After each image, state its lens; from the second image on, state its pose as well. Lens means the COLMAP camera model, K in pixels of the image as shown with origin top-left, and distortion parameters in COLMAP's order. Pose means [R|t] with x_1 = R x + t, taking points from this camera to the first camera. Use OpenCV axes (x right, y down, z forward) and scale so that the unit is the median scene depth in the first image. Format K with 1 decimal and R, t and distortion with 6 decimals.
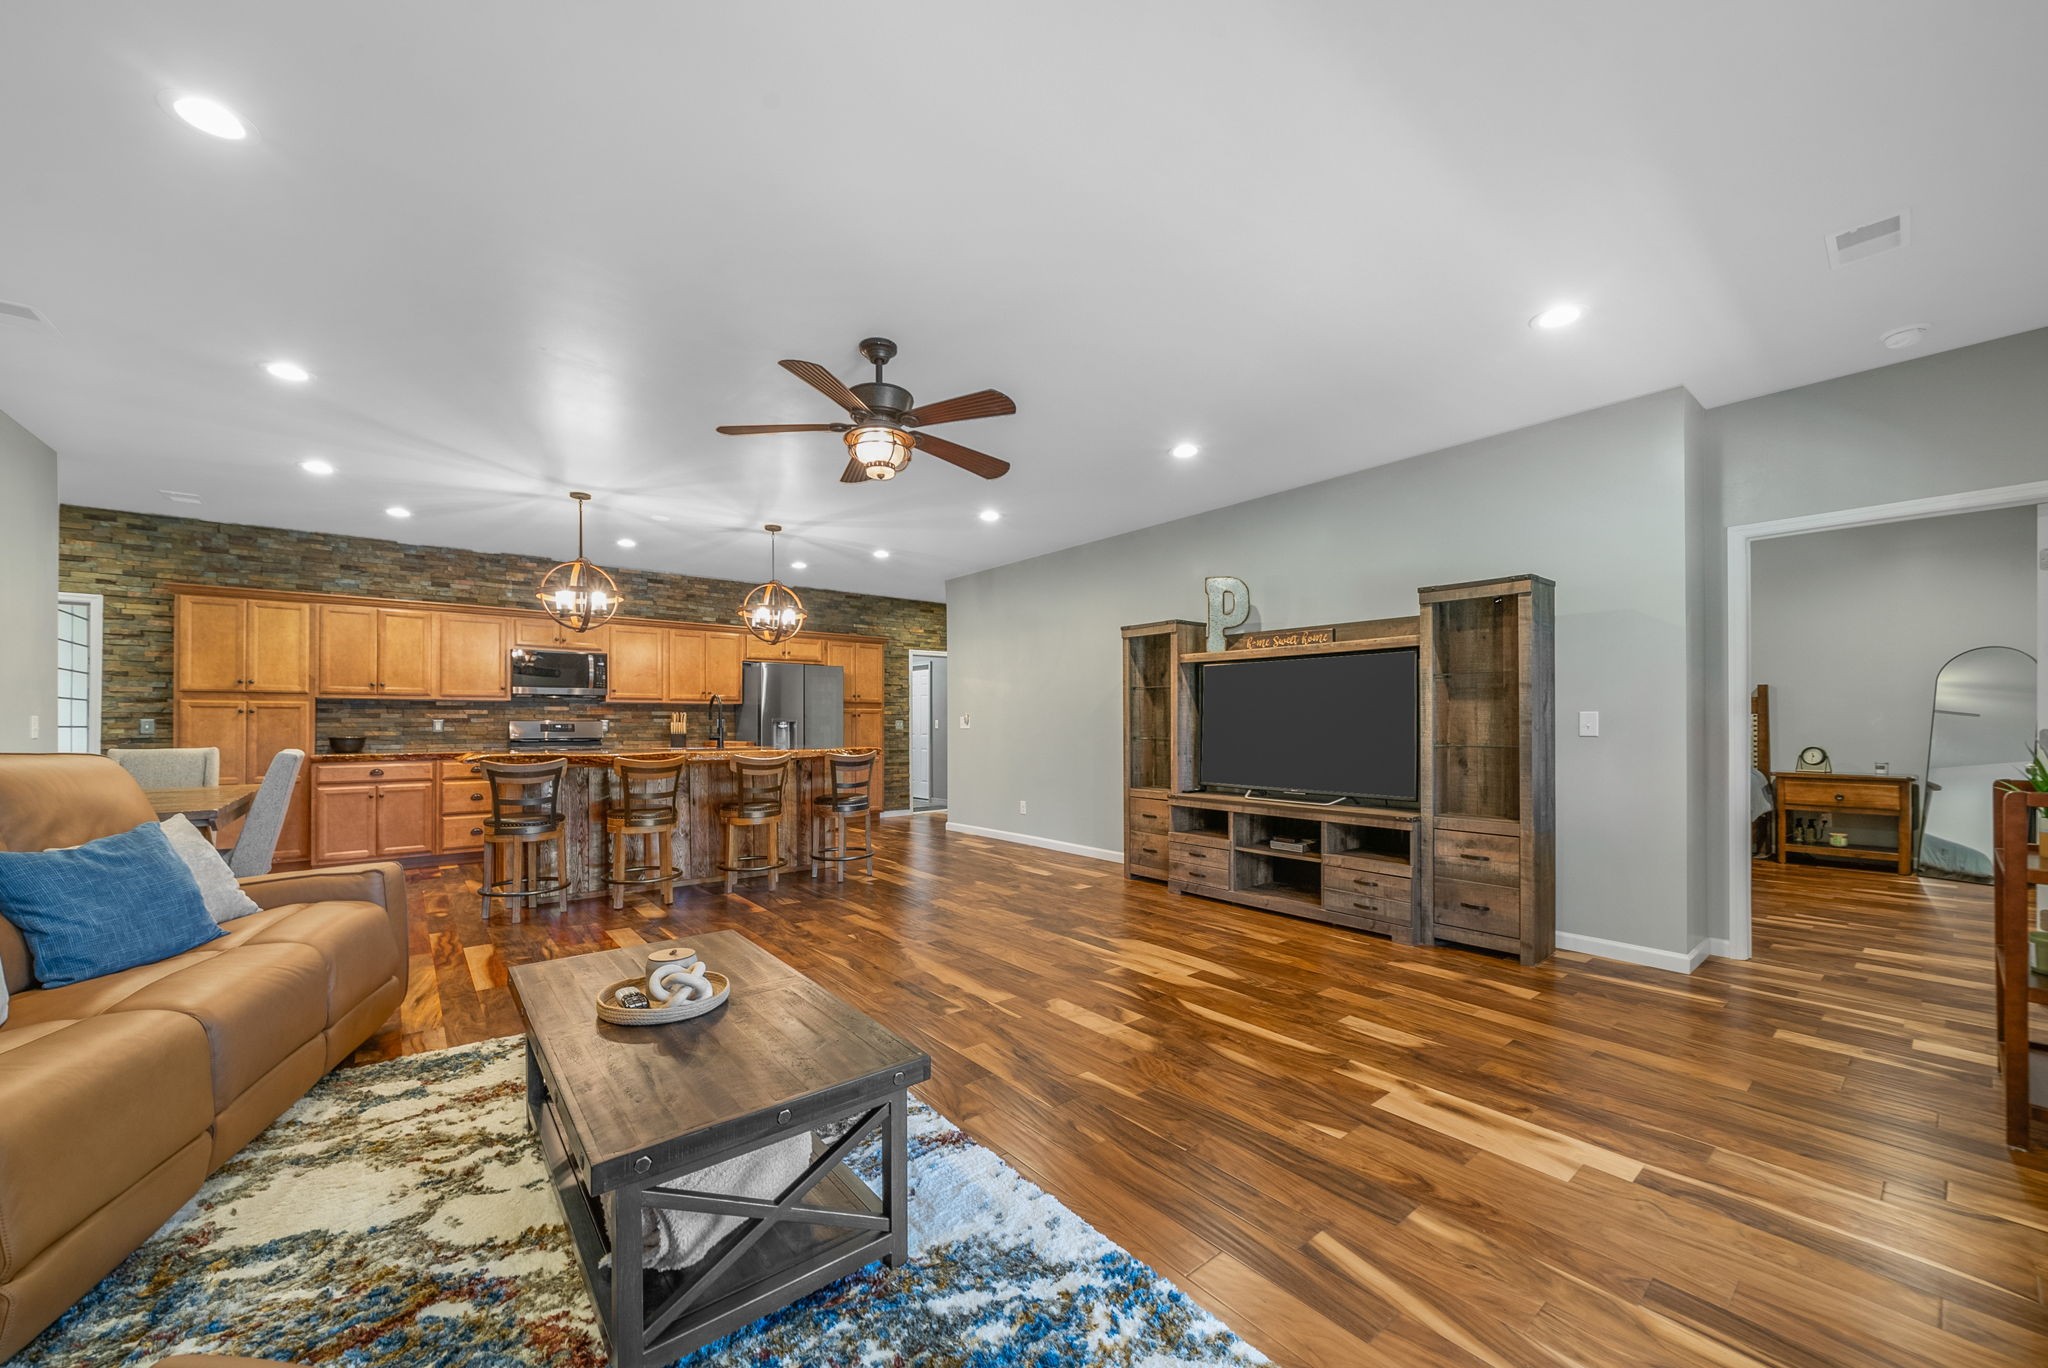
lens RADIAL K [[769.6, 0, 1012.0], [0, 769.6, 717.4], [0, 0, 1]] dist [-0.002942, -0.000265]
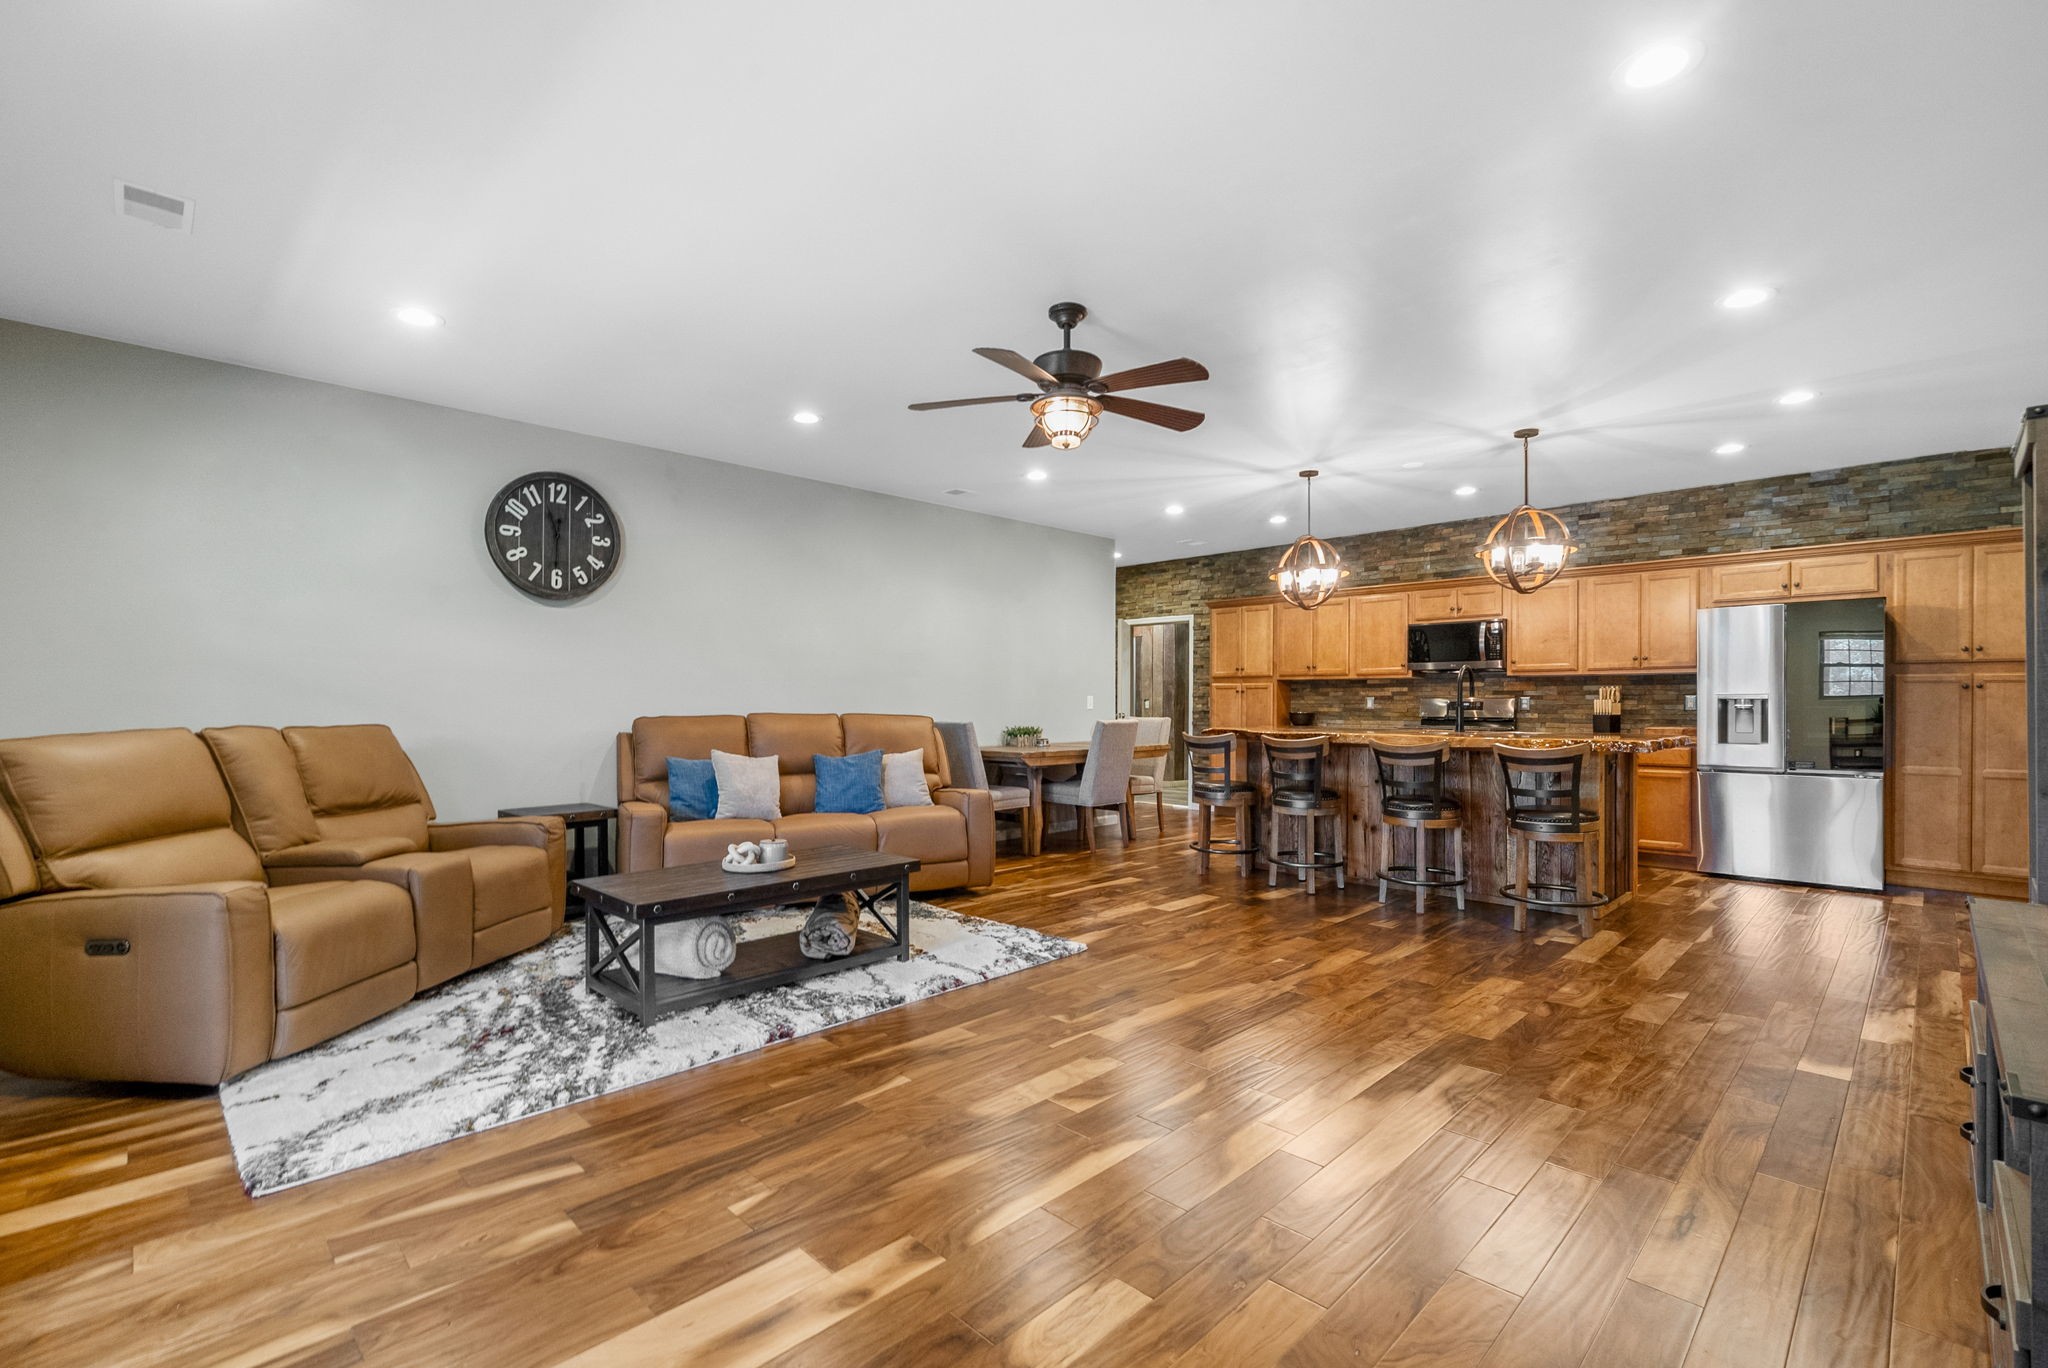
lens RADIAL K [[924.5, 0, 1021.7], [0, 924.5, 705.8], [0, 0, 1]] dist [0.001367, 0.000196]
pose [[0.096122, 0.006817, -0.995346, 0.507060], [0.006756, 0.999949, 0.007501, 0.002117], [0.995347, -0.007445, 0.096071, 0.430921]]
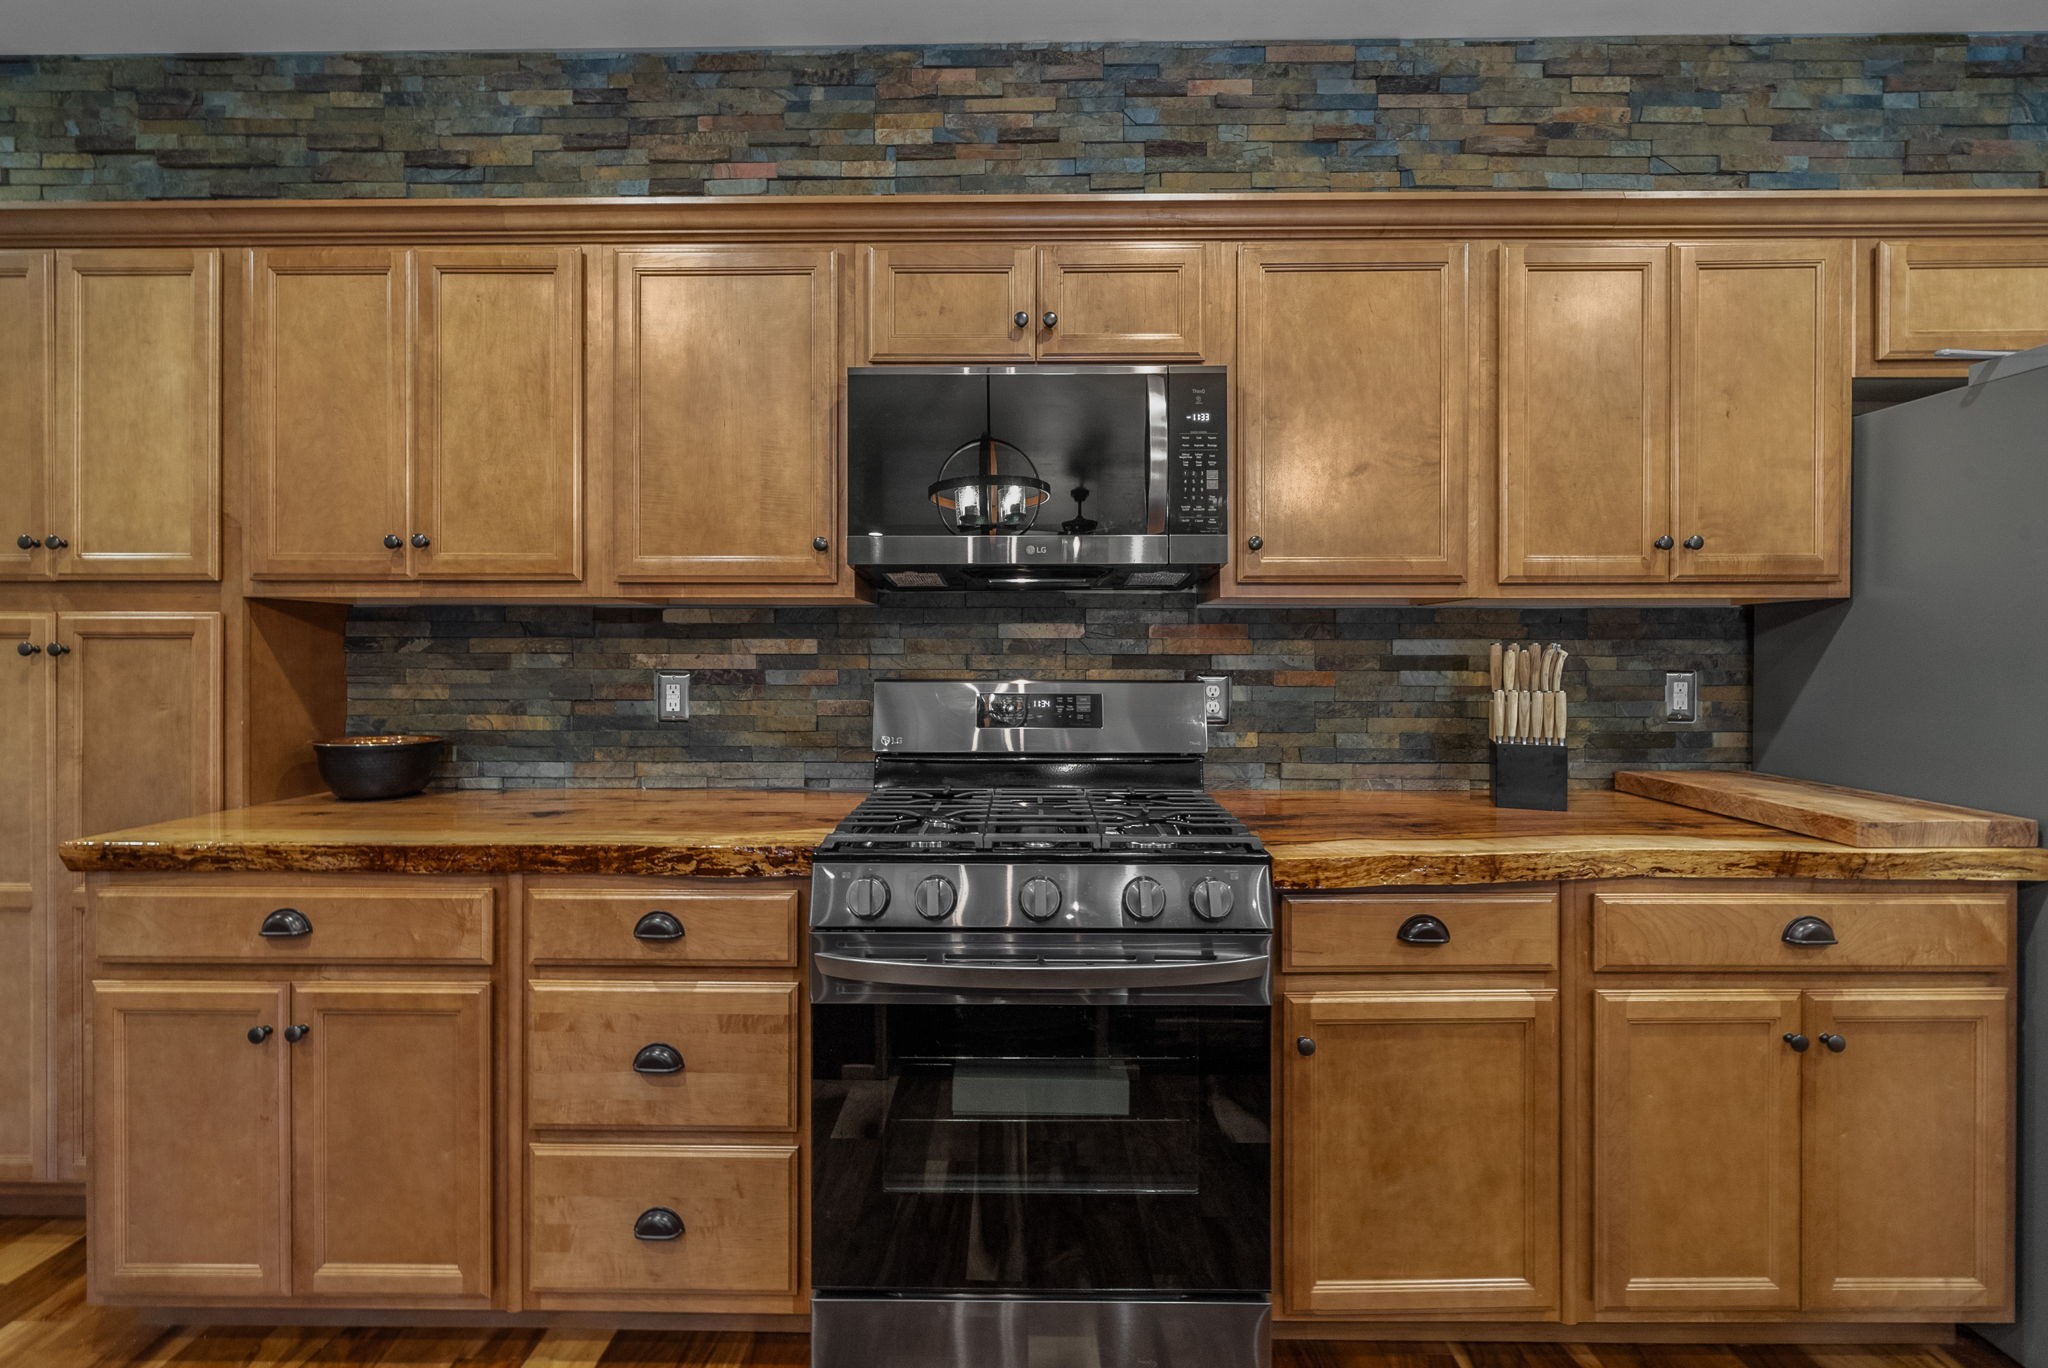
lens RADIAL K [[838.4, 0, 1021.3], [0, 838.4, 657.9], [0, 0, 1]] dist [-0.000689, -0.000039]
pose [[0.769040, 0.008607, -0.639143, -0.487943], [0.002817, 0.999854, 0.016853, -0.008535], [0.639195, -0.014761, 0.768903, 0.908703]]
